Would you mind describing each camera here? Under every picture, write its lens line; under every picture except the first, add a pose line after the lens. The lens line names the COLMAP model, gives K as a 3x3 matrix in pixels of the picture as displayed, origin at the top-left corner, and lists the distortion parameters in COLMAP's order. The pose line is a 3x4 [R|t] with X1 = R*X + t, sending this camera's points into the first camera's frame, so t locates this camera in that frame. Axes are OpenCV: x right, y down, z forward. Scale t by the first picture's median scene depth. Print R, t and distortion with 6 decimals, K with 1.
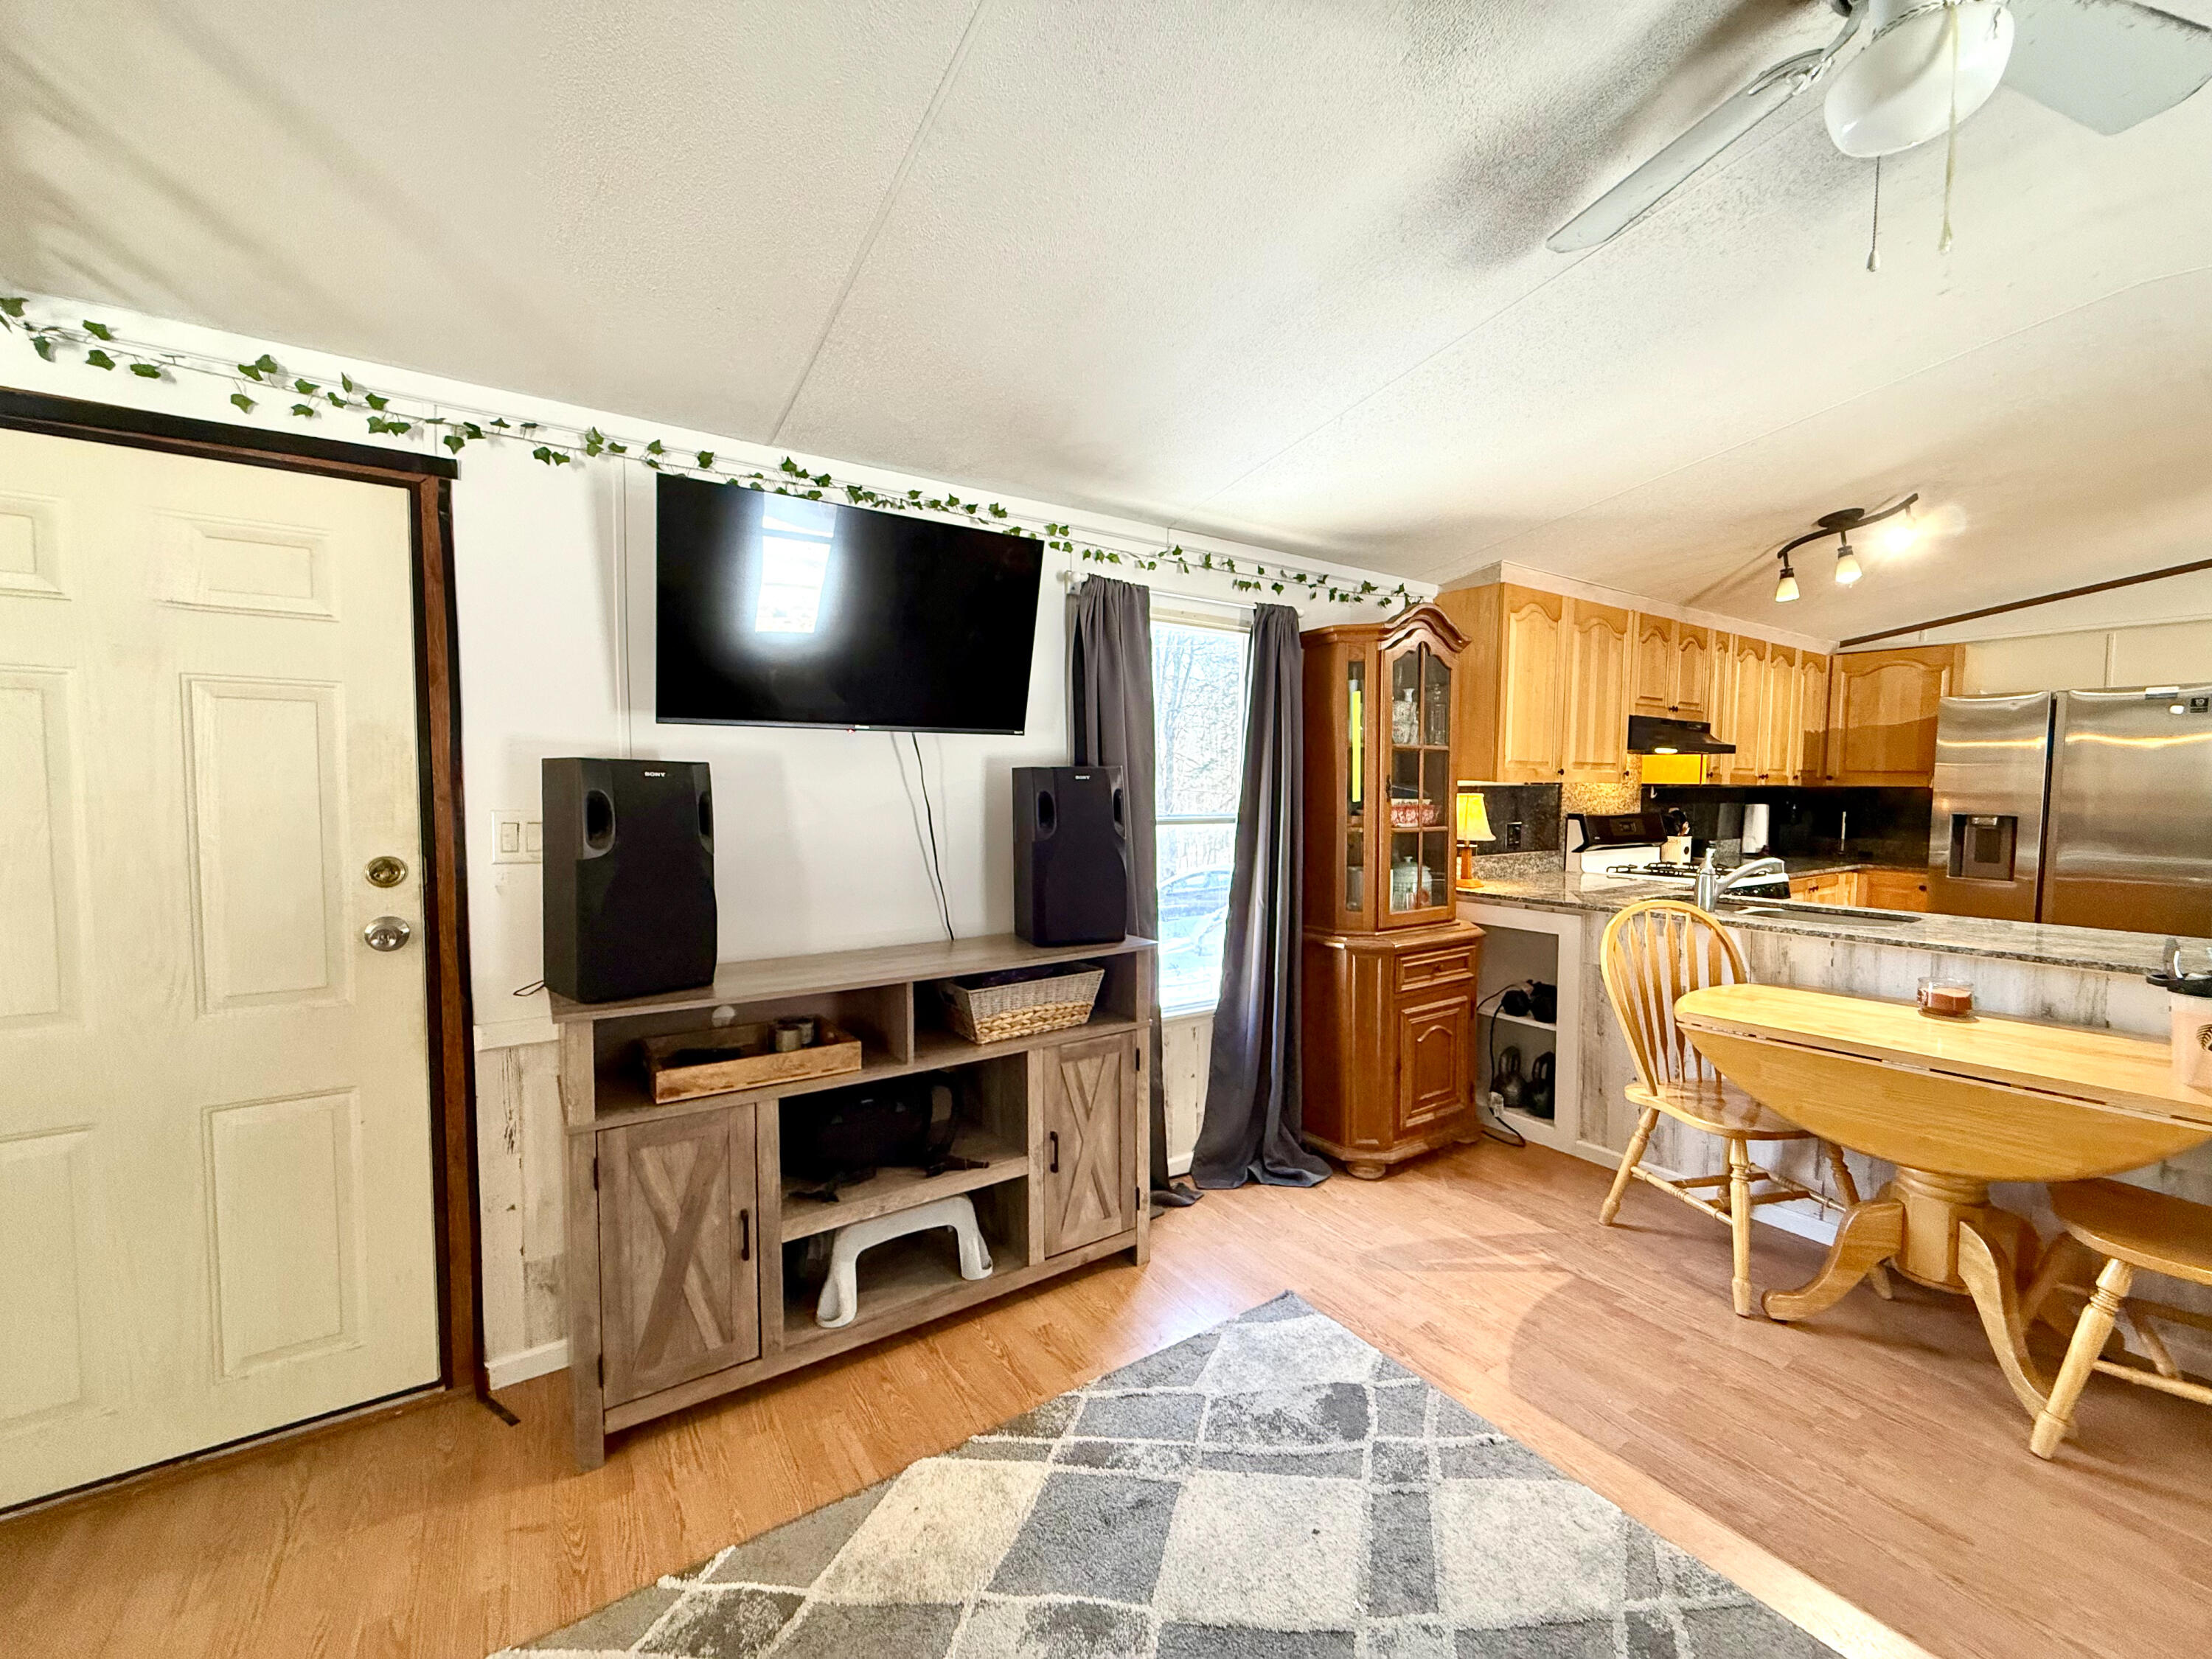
lens RADIAL K [[885.4, 0, 1102.1], [0, 885.4, 831.1], [0, 0, 1]] dist [0.001987, 0.000089]
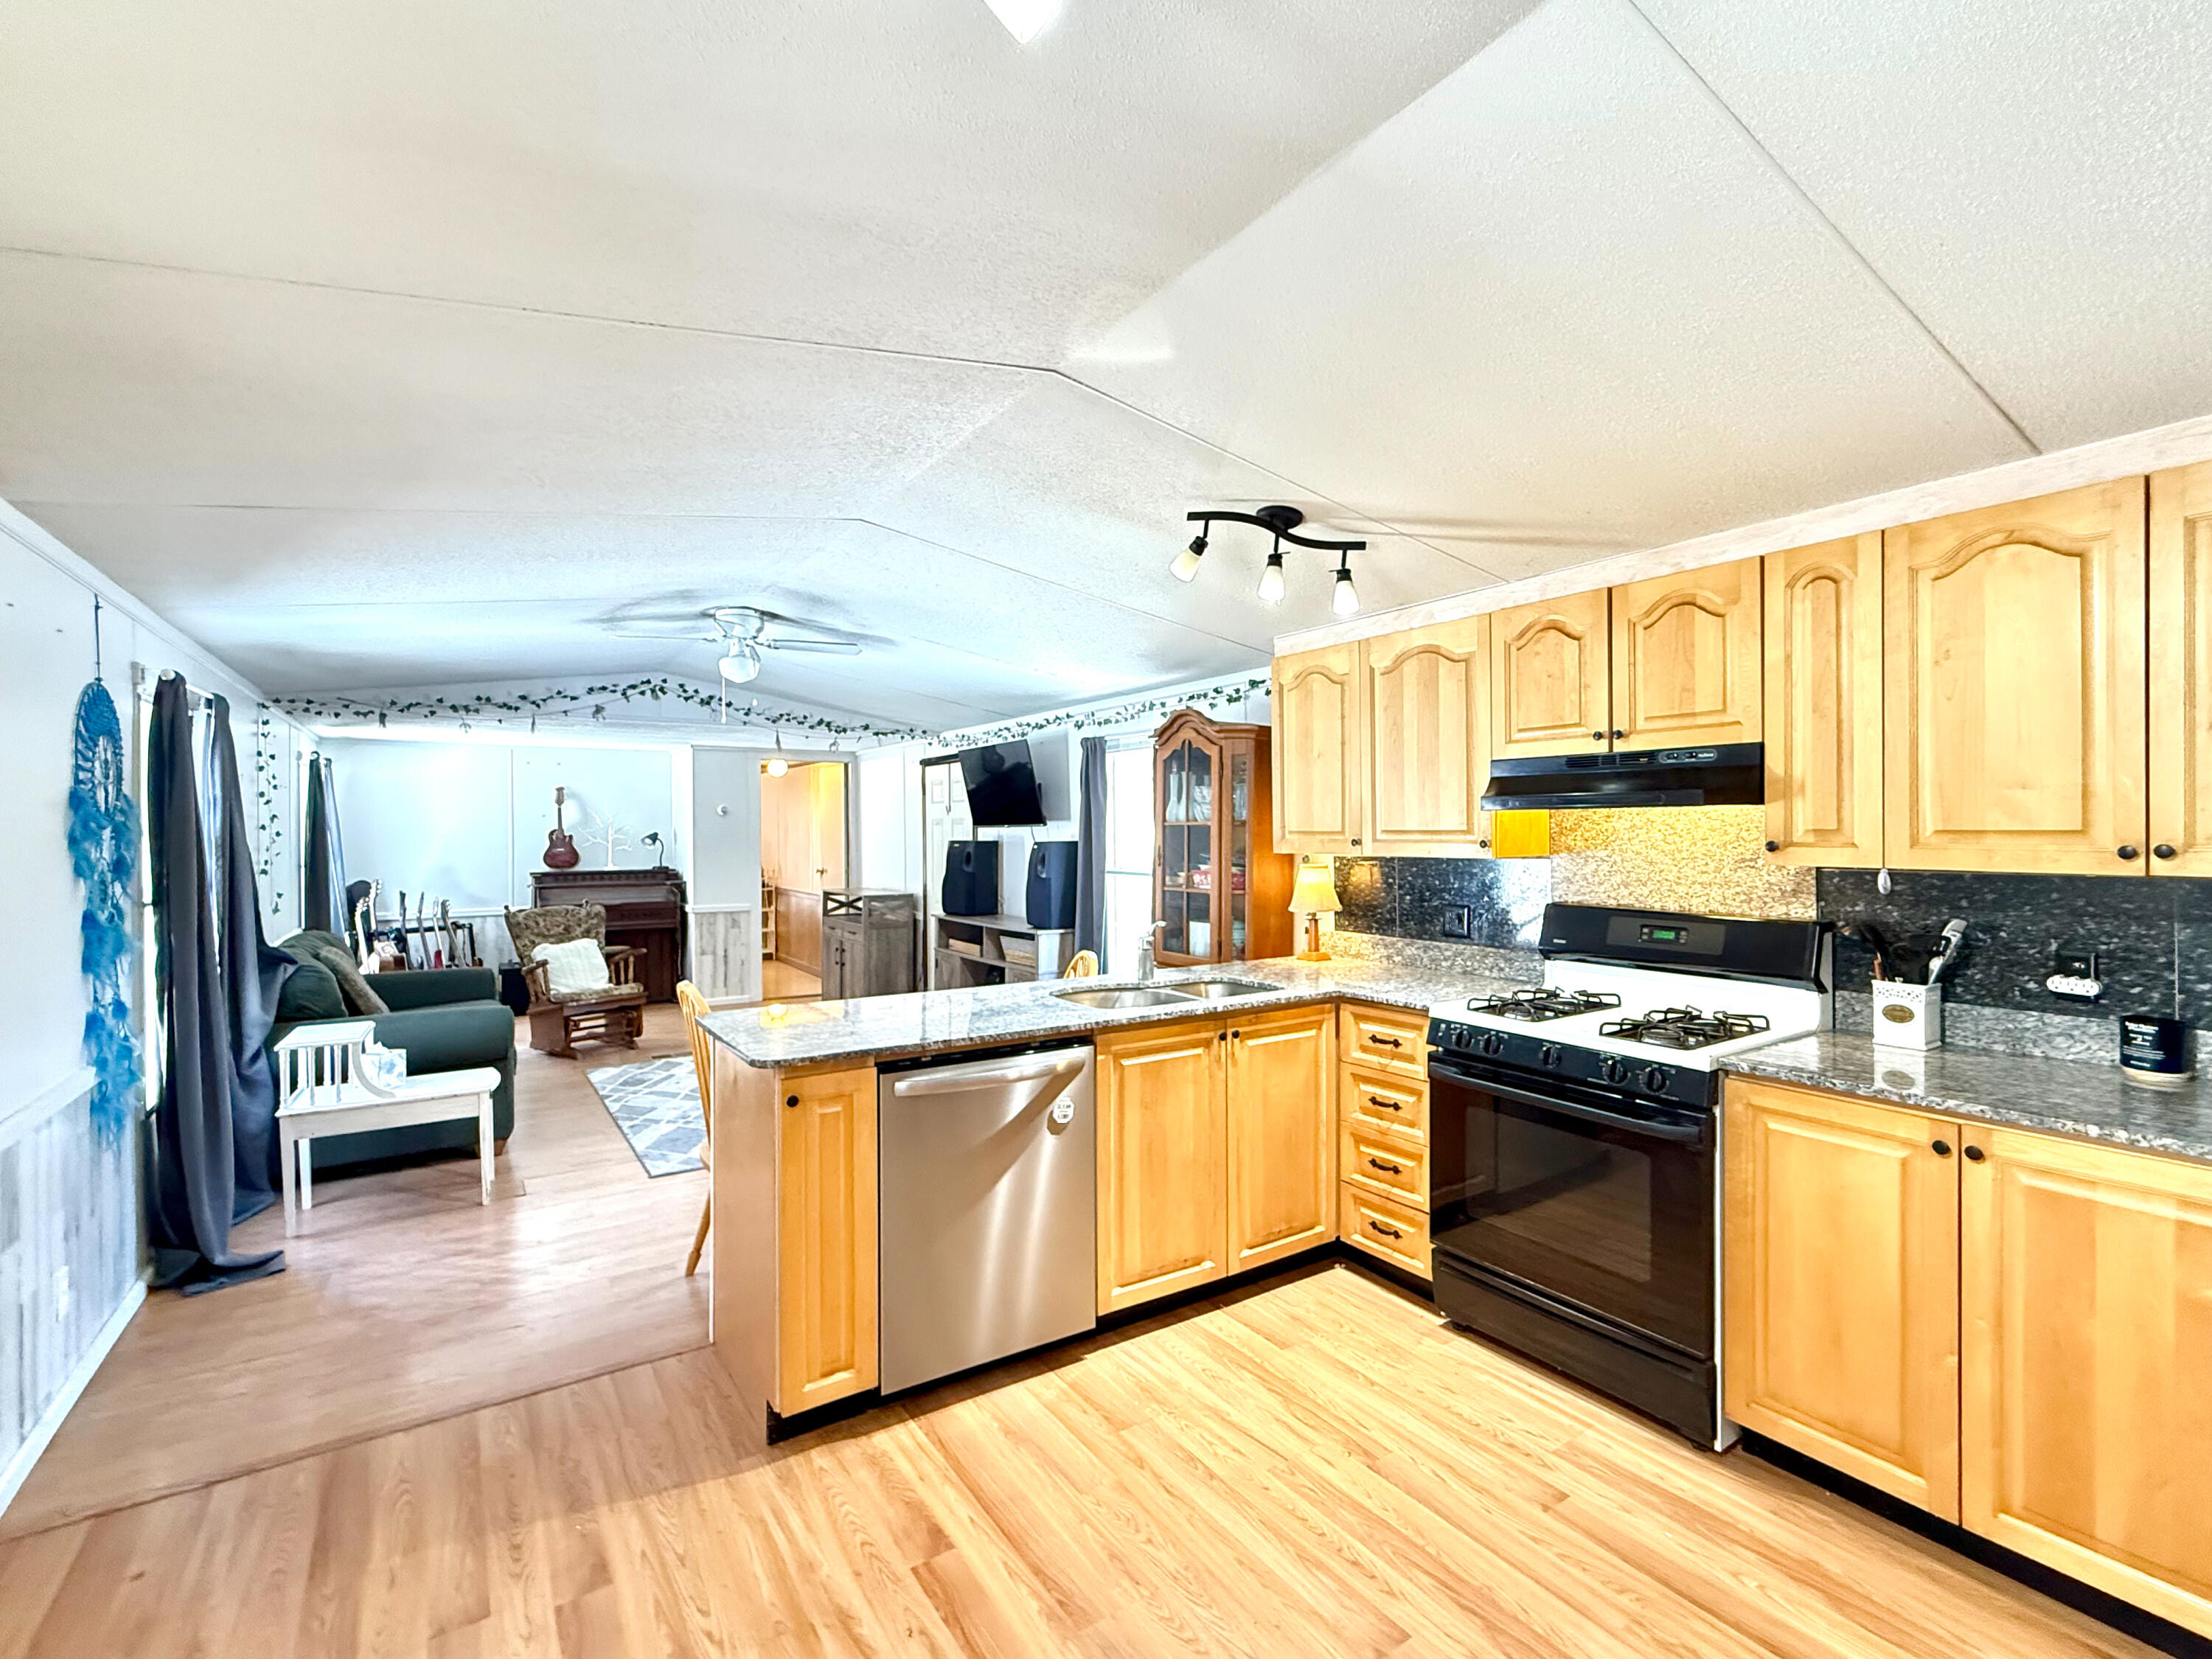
lens RADIAL K [[1015.8, 0, 1110.7], [0, 1015.8, 832.5], [0, 0, 1]] dist [0.019661, 0.000107]
pose [[-0.010360, -0.001292, -0.999946, 2.827063], [-0.047818, 0.998856, -0.000795, -0.120341], [0.998802, 0.047807, -0.010410, 1.437374]]
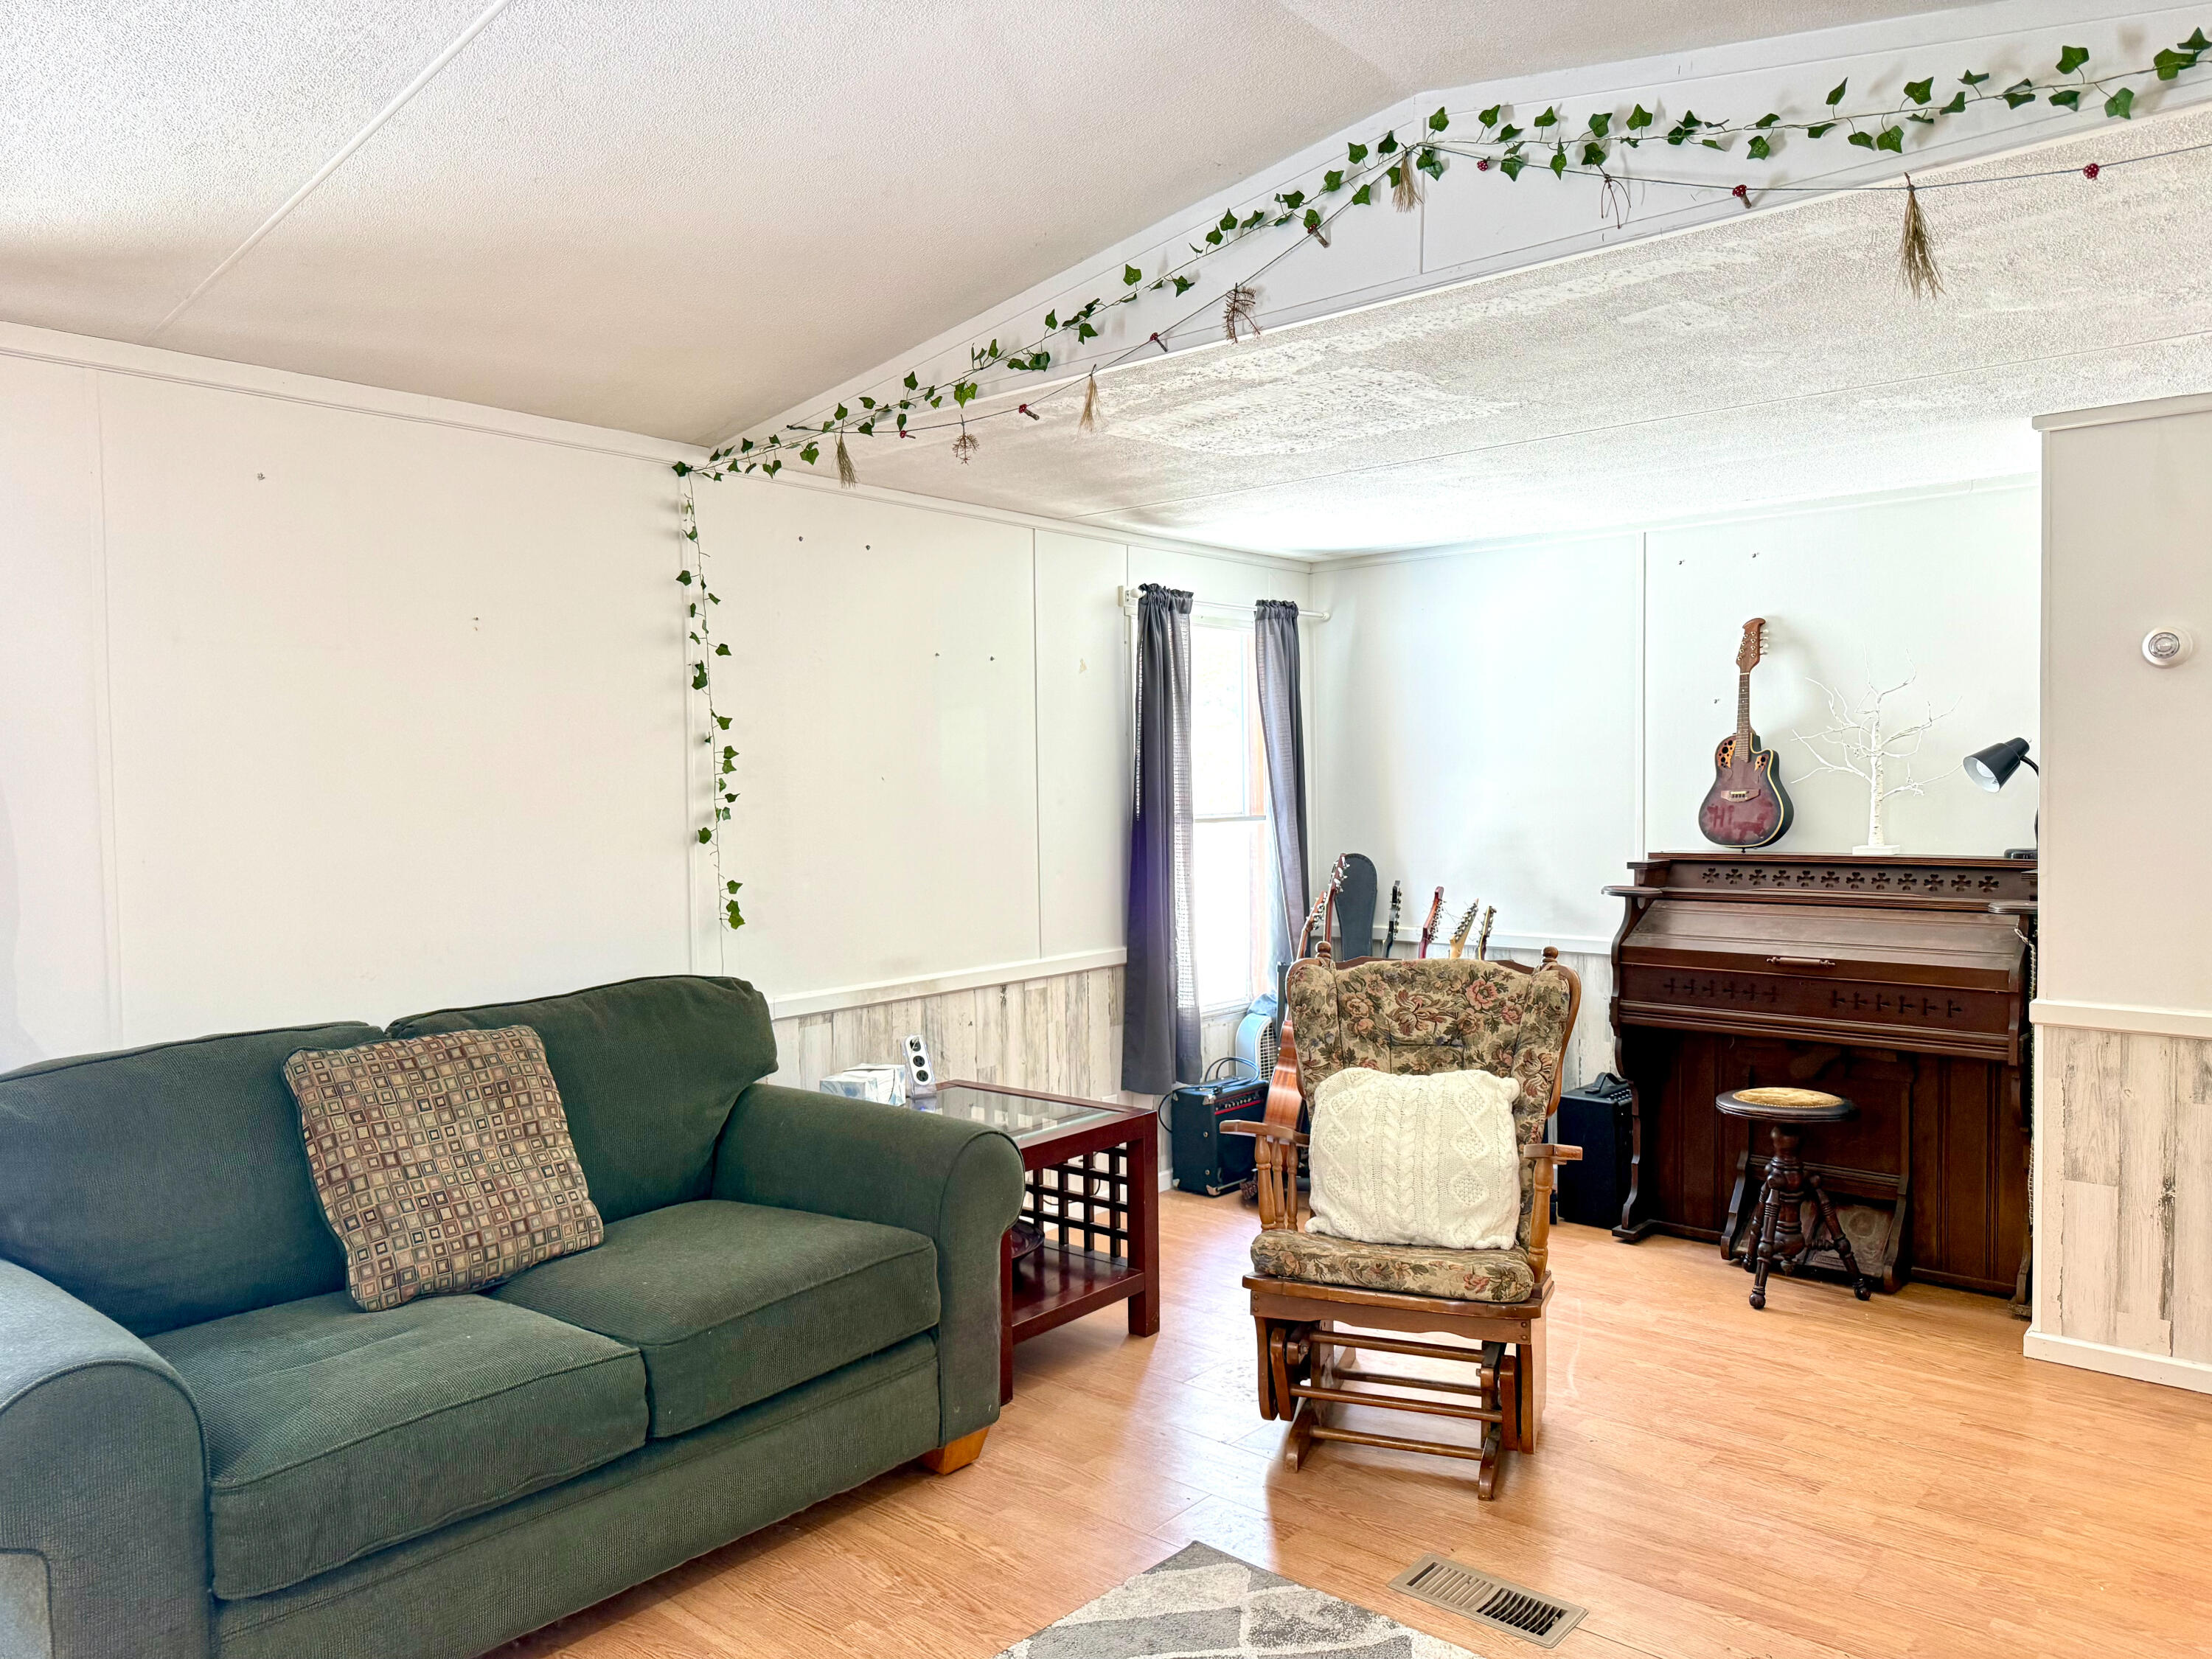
lens RADIAL K [[1558.5, 0, 1109.6], [0, 1558.5, 845.6], [0, 0, 1]] dist [0.045302, -0.050760]
pose [[-0.965117, 0.019374, -0.261102, 0.182328], [-0.004611, 0.995846, 0.090936, -0.075758], [0.261779, 0.088968, -0.961018, 1.143200]]
